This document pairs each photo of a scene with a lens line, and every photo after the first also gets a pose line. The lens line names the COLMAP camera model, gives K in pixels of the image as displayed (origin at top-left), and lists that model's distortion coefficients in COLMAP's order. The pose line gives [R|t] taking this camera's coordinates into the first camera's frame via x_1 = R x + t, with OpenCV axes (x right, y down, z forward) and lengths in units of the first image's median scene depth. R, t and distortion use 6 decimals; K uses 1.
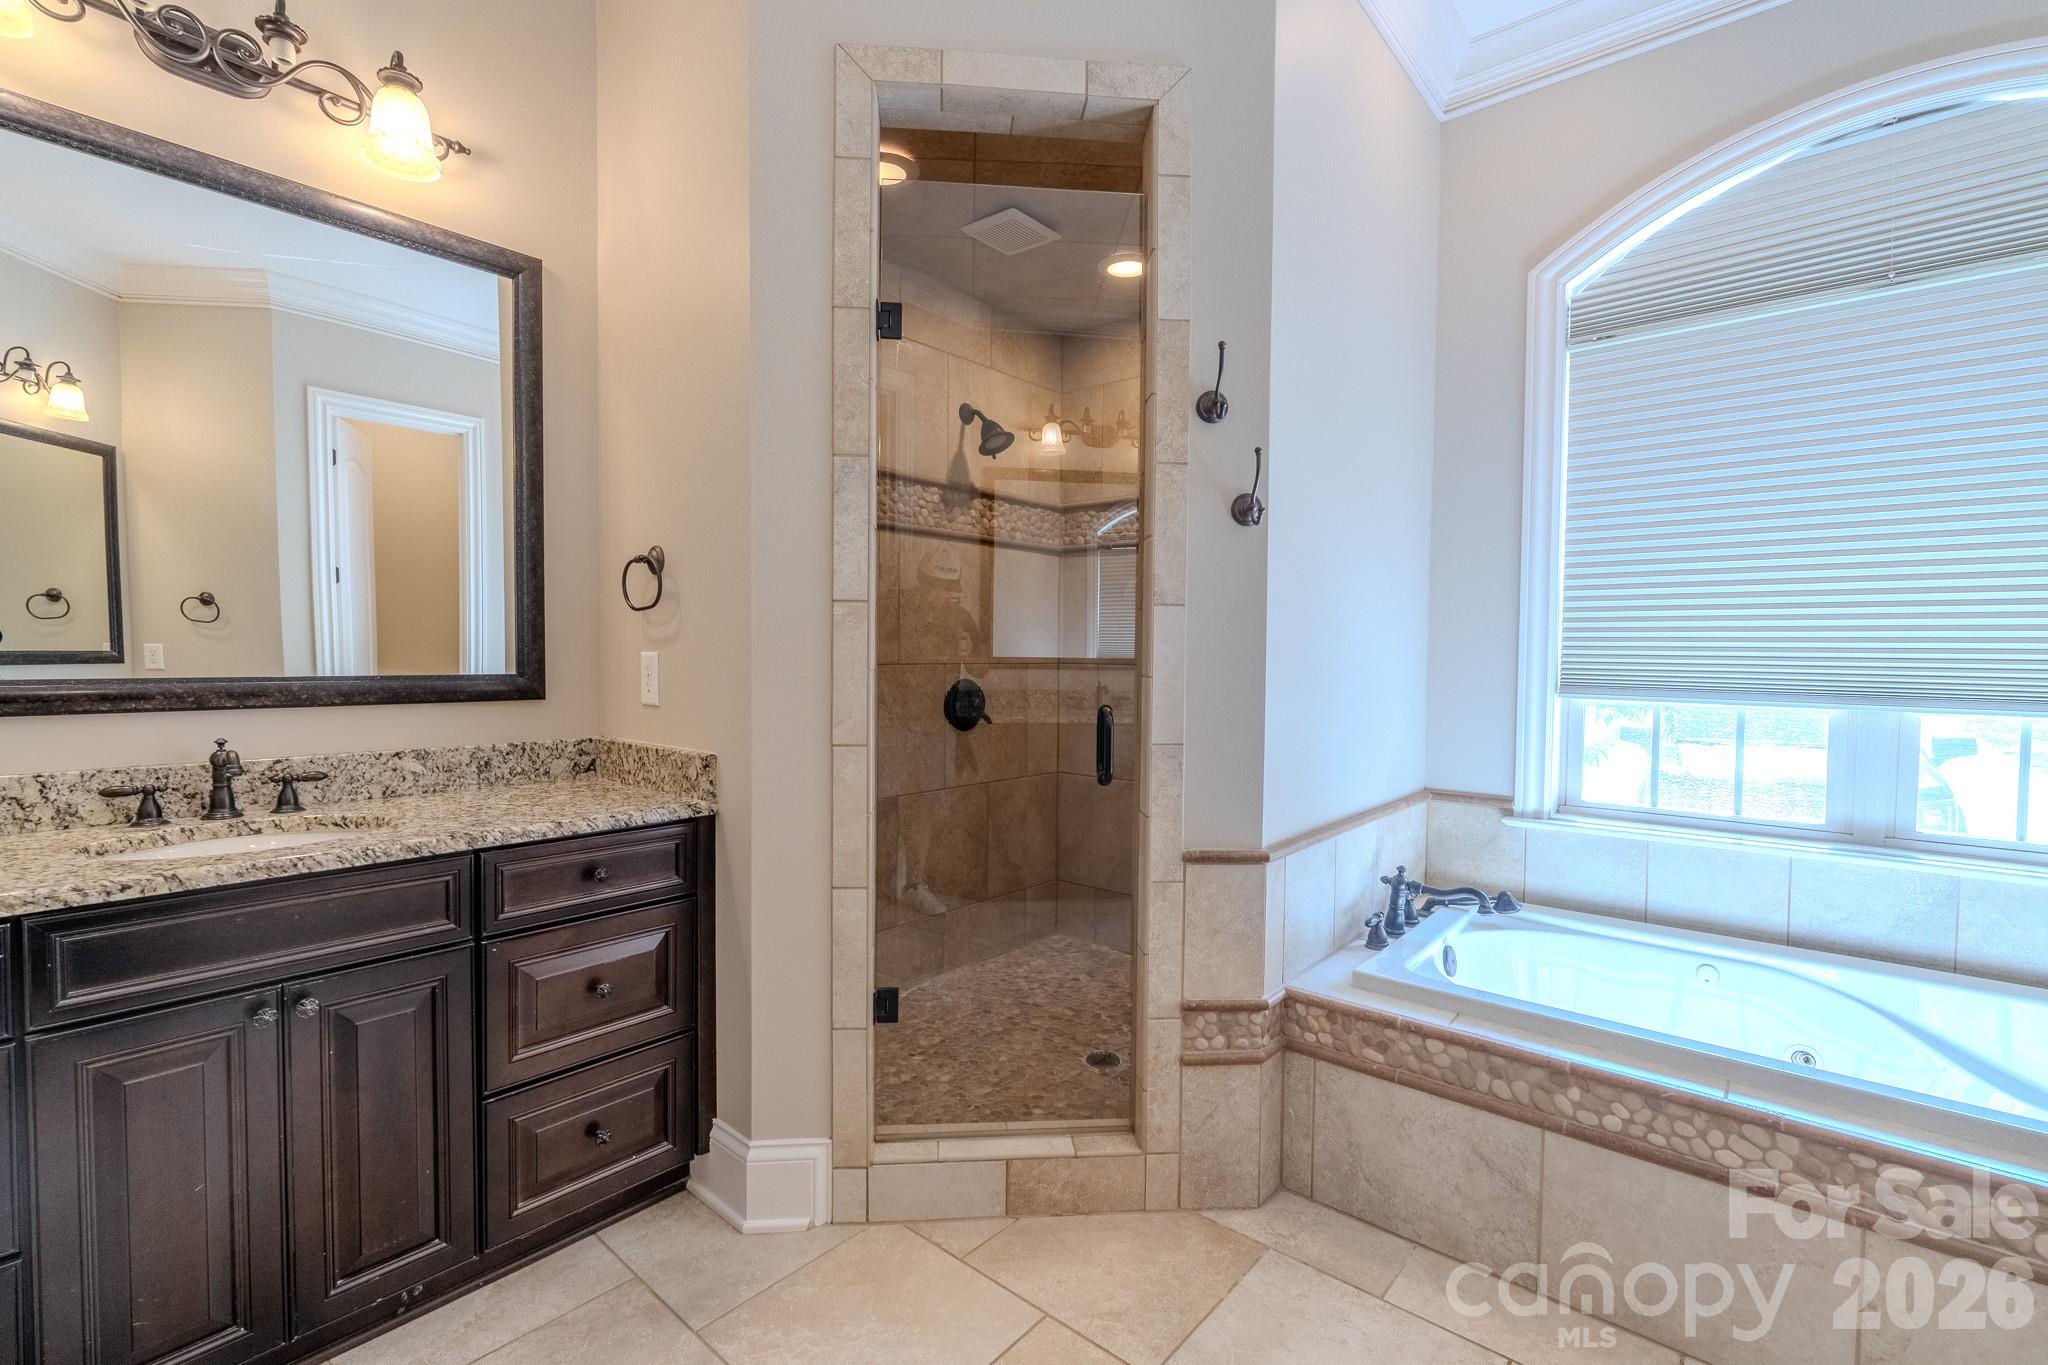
lens RADIAL K [[902.8, 0, 1027.6], [0, 902.8, 683.4], [0, 0, 1]] dist [-0.002683, 0.000157]
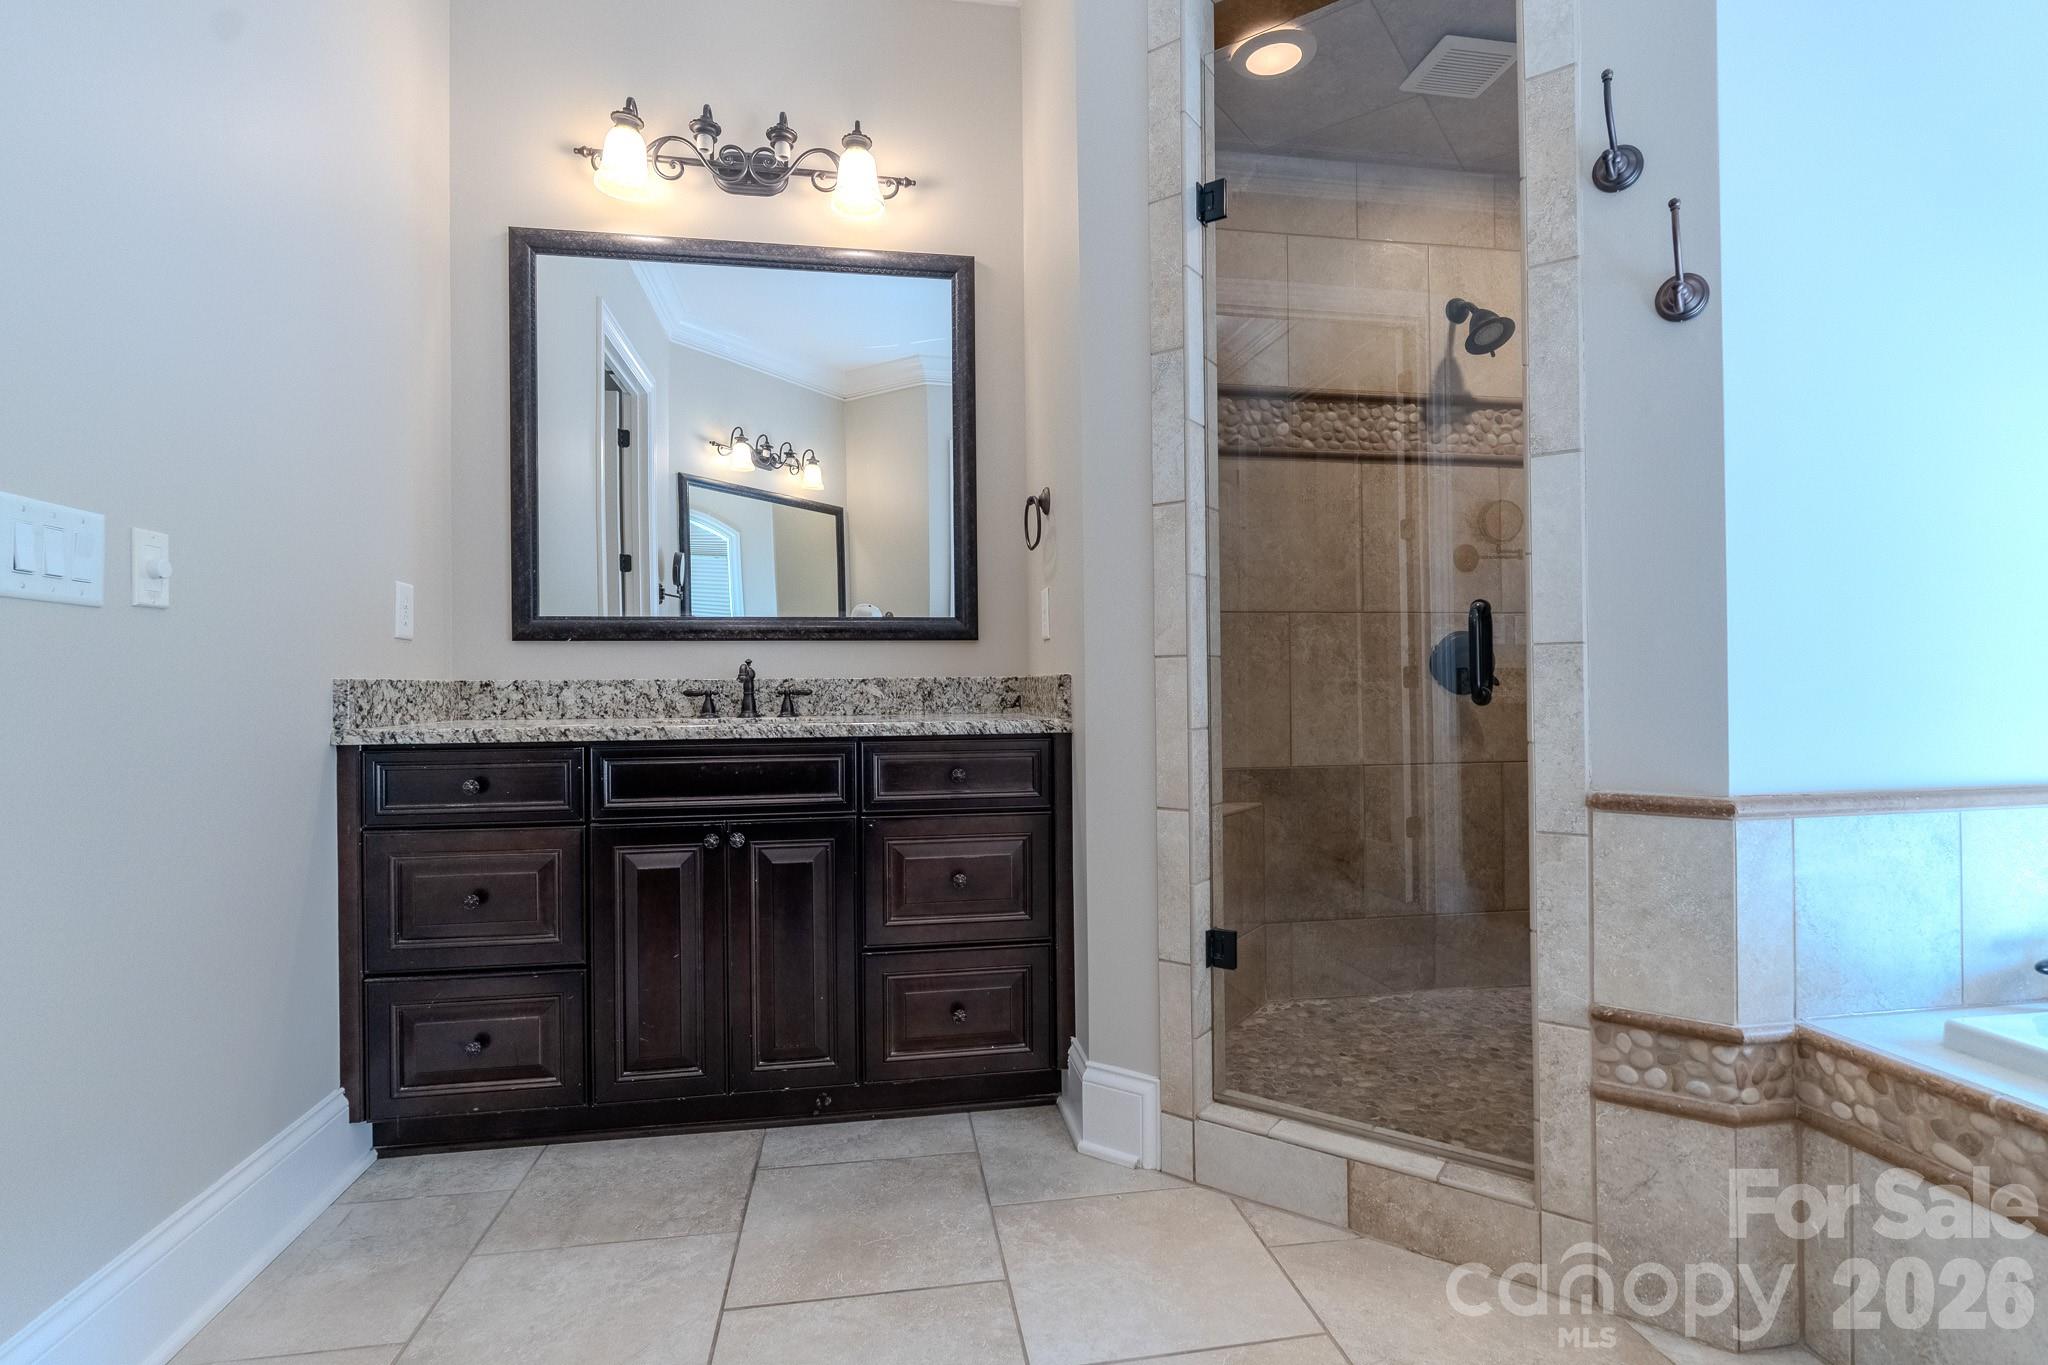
lens RADIAL K [[976.1, 0, 1024.0], [0, 976.1, 682.5], [0, 0, 1]] dist [-0.002737, -0.000303]
pose [[0.766273, -0.019556, -0.642218, 0.327172], [-0.005773, 0.999287, -0.037318, 0.129820], [0.642489, 0.032303, 0.765614, 0.118474]]
